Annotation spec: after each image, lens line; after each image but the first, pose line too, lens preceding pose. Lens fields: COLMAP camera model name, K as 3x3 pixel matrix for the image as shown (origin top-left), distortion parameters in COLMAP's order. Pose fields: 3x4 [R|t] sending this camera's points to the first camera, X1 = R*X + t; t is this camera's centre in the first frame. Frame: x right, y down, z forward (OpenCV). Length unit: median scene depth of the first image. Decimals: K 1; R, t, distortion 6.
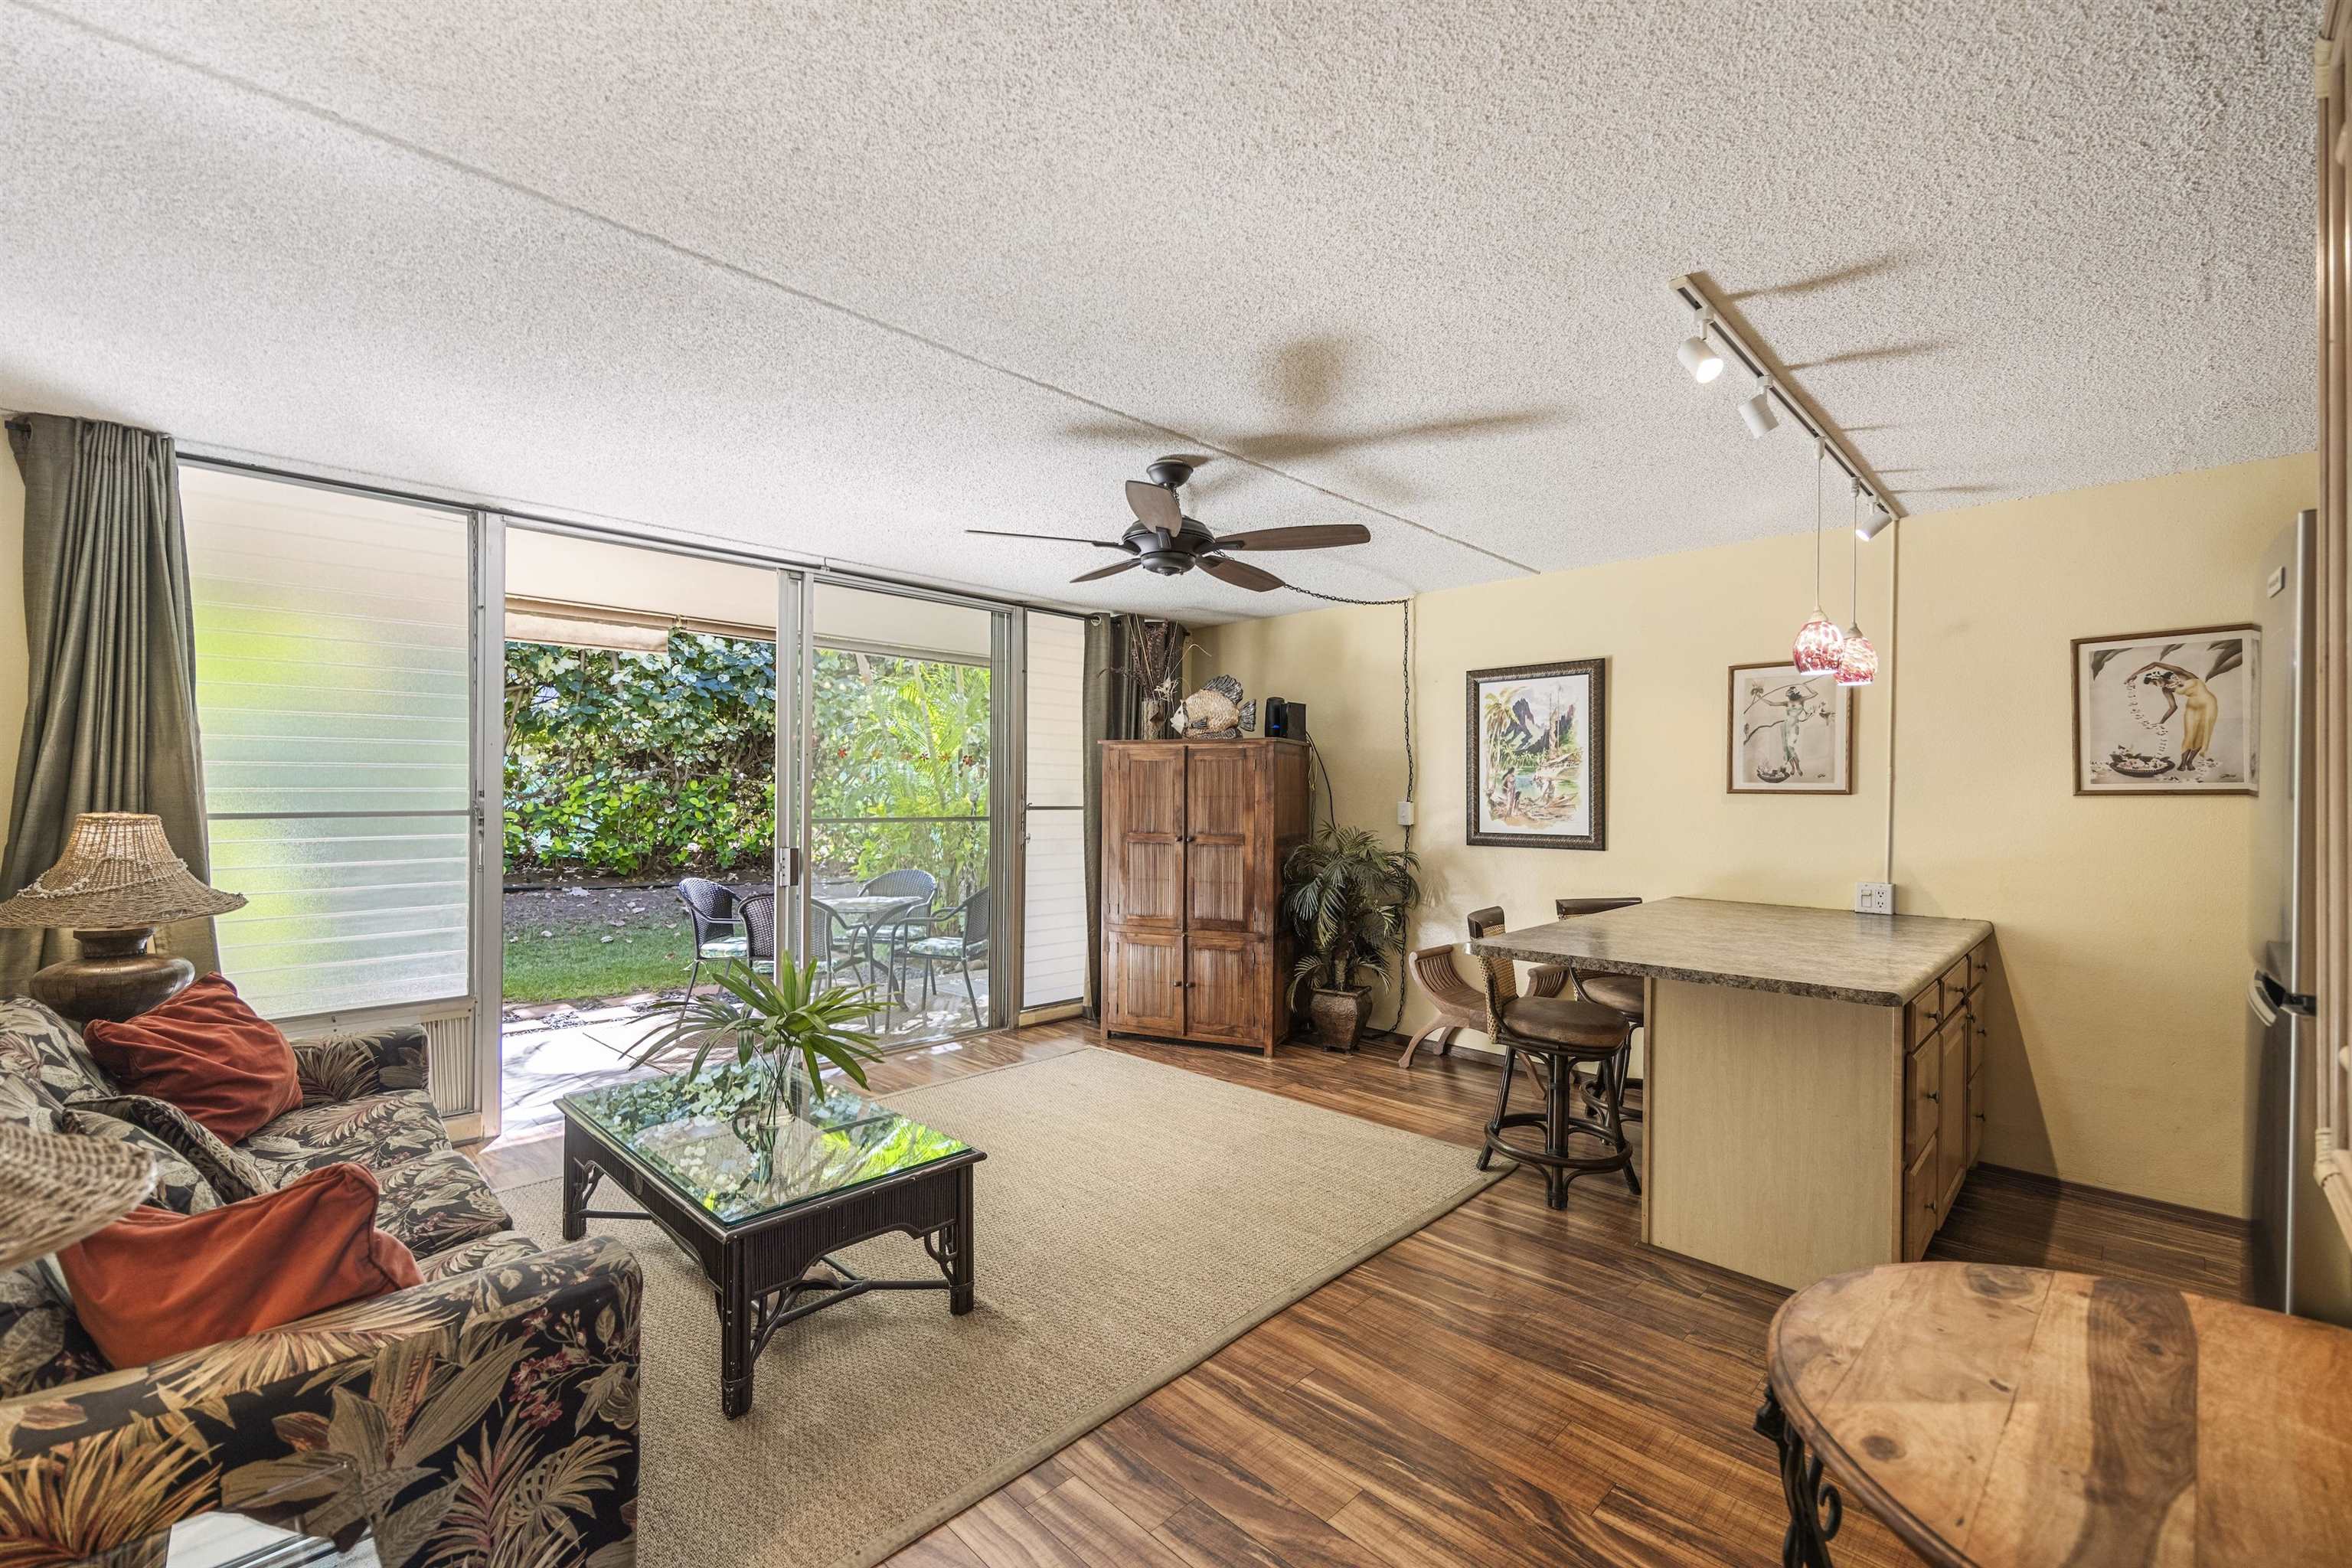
lens RADIAL K [[972.8, 0, 1172.3], [0, 972.8, 799.4], [0, 0, 1]] dist [0.000757, 0.000251]
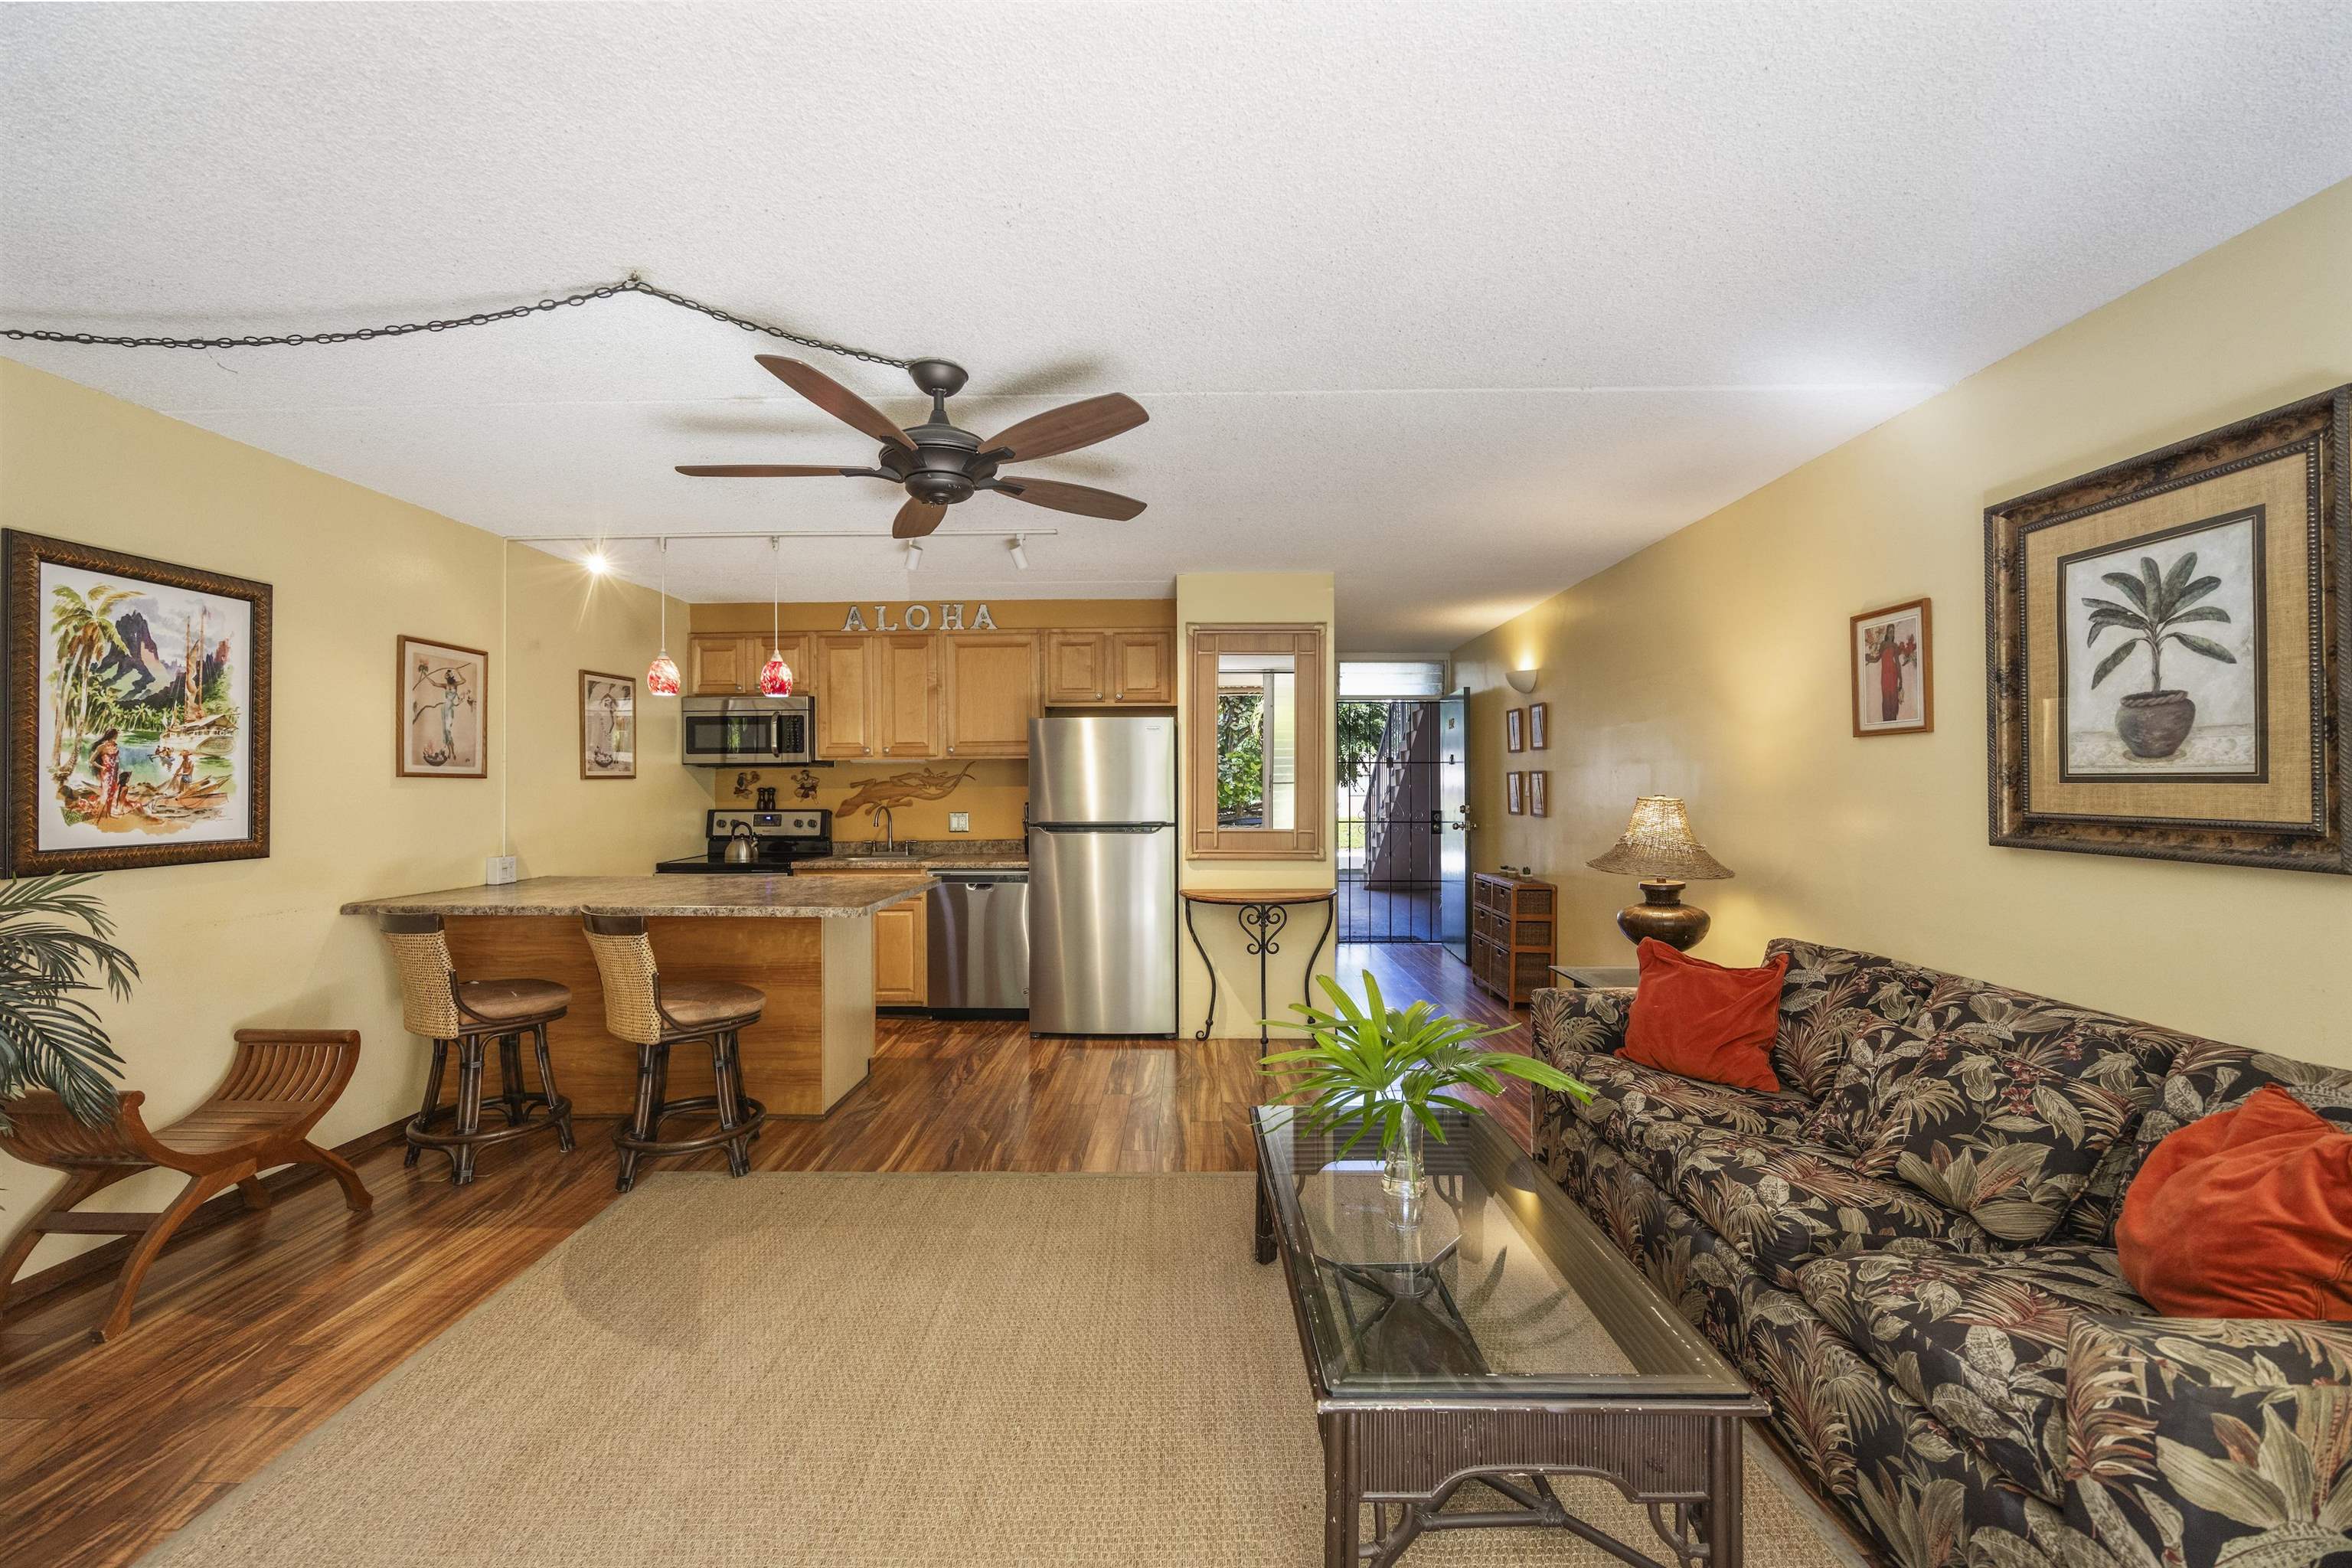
lens RADIAL K [[994.4, 0, 1166.5], [0, 994.4, 772.2], [0, 0, 1]] dist [-0.001380, -0.000049]
pose [[-0.693872, 0.005815, 0.720075, -0.474137], [0.003476, 0.999983, -0.004726, -0.002960], [-0.720090, -0.000776, -0.693881, 0.928223]]
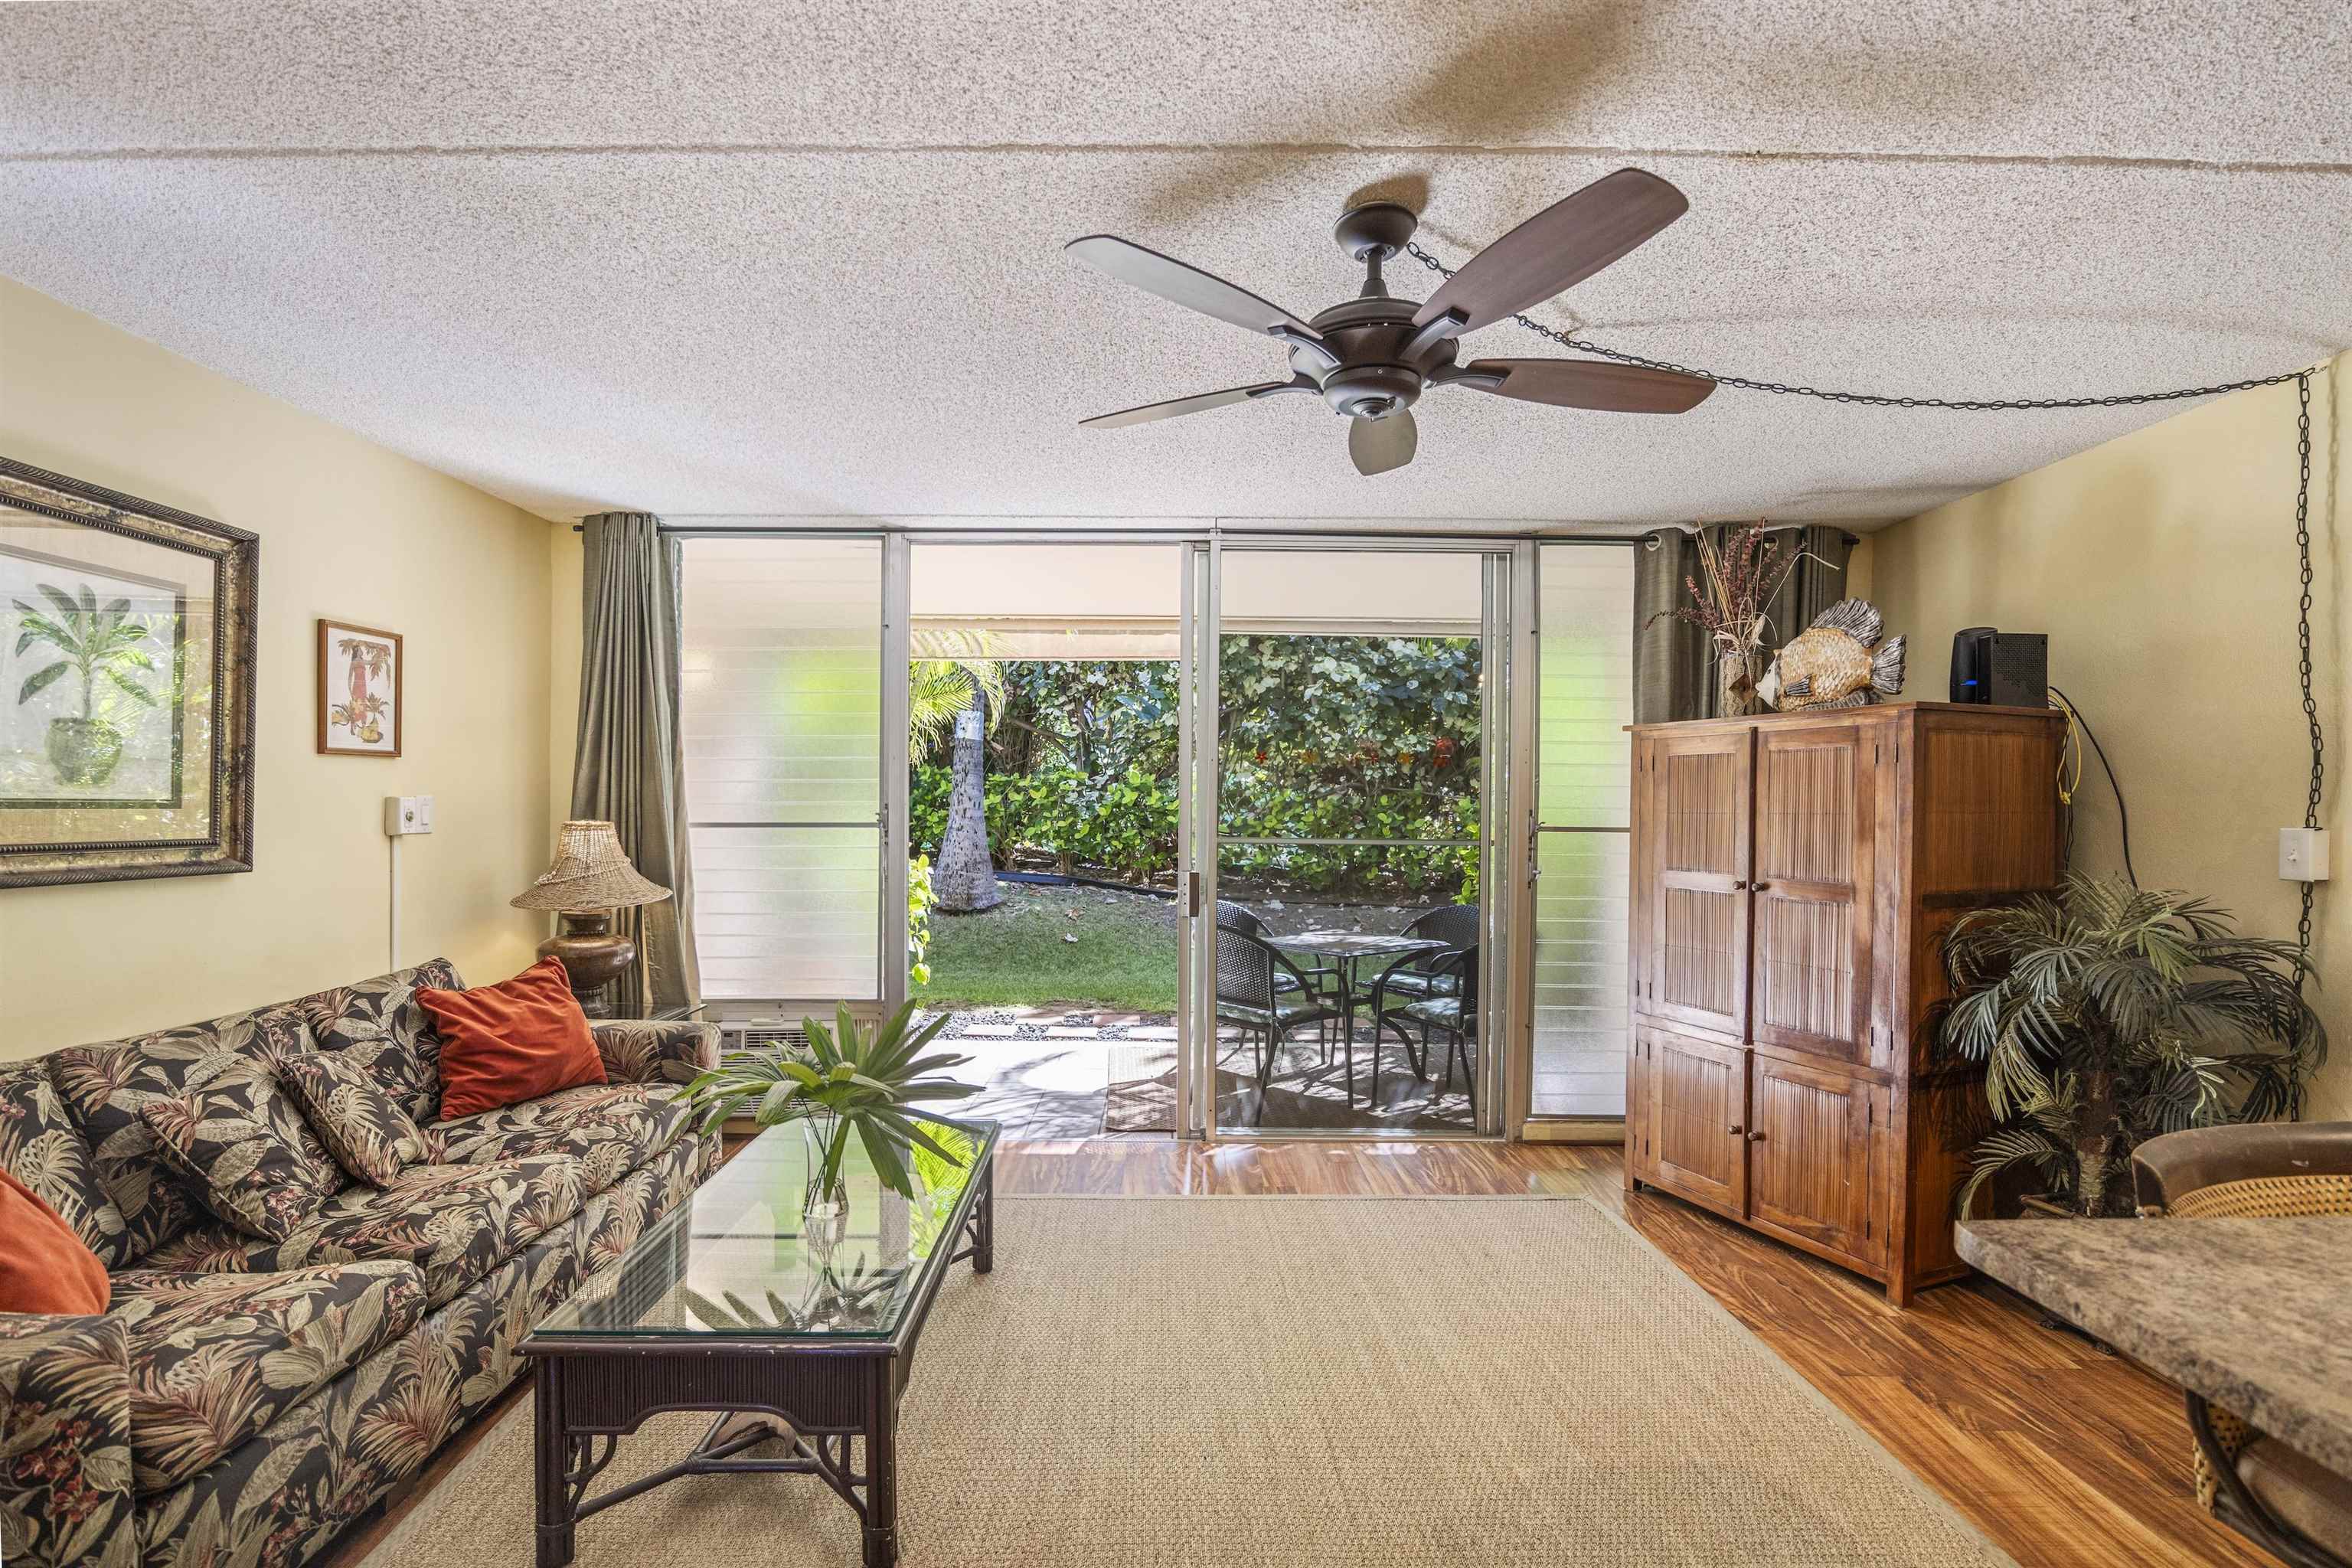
lens RADIAL K [[1057.0, 0, 1162.4], [0, 1057.0, 814.4], [0, 0, 1]] dist [-0.013242, 0.000863]
pose [[0.704988, 0.006105, -0.709193, 0.220907], [-0.007321, 0.999972, 0.001331, -0.000437], [0.709182, 0.004253, 0.705013, 0.312590]]
